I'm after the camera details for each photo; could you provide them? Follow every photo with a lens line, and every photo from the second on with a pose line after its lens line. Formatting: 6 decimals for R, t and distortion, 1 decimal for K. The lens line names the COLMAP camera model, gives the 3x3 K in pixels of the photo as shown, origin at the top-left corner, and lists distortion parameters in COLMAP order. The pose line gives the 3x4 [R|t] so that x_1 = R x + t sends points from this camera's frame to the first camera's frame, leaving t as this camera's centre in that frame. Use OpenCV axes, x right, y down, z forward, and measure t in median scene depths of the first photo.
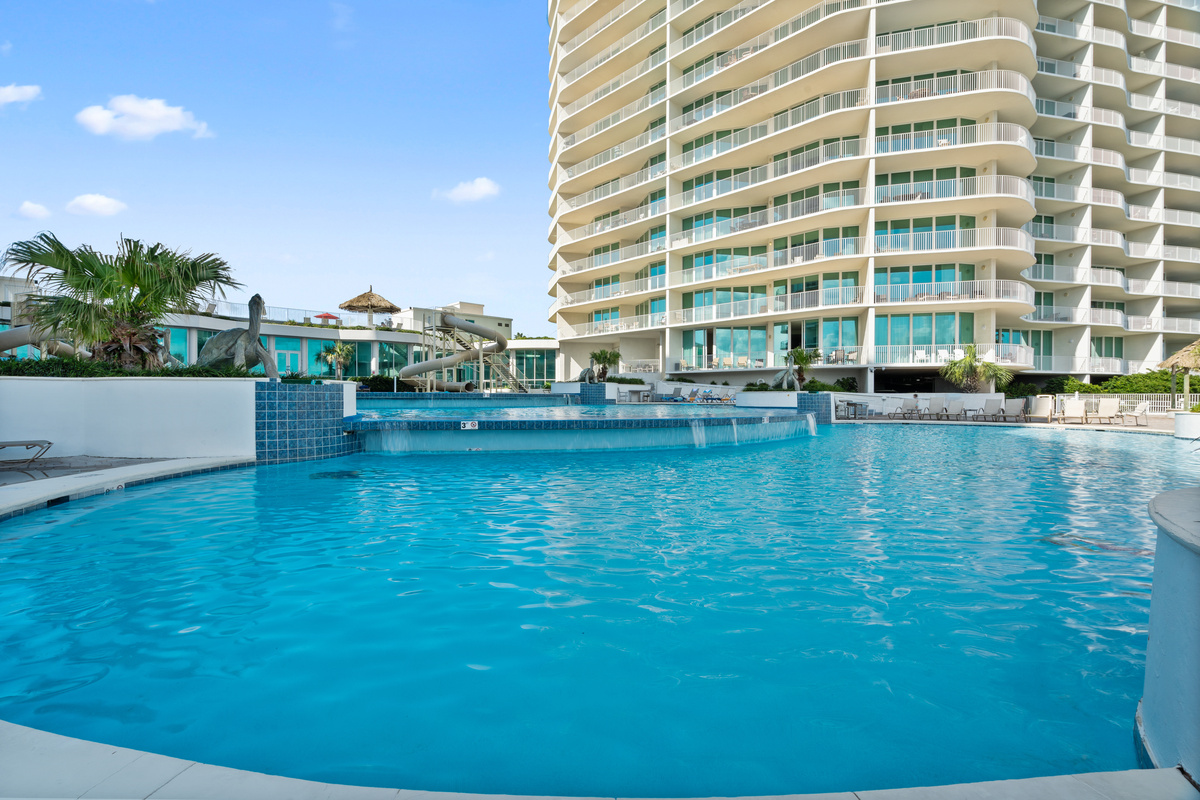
lens RADIAL K [[547.0, 0, 603.6], [0, 547.0, 398.1], [0, 0, 1]] dist [0.001059, 0.000090]
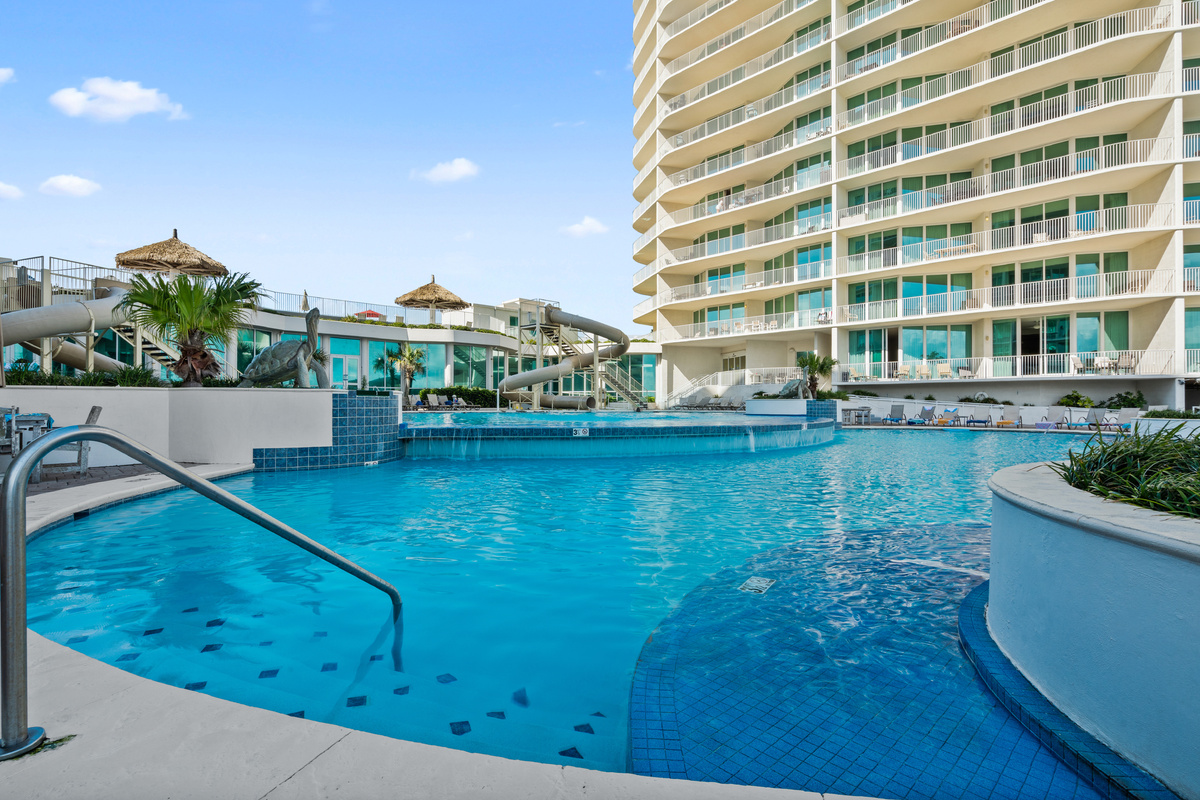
lens RADIAL K [[542.1, 0, 600.0], [0, 542.1, 400.0], [0, 0, 1]] dist [0.002779, 0.000753]
pose [[0.999337, 0.000115, 0.036401, -0.250935], [0.000185, 0.999966, -0.008216, -0.016951], [-0.036400, 0.008217, 0.999304, 0.227111]]
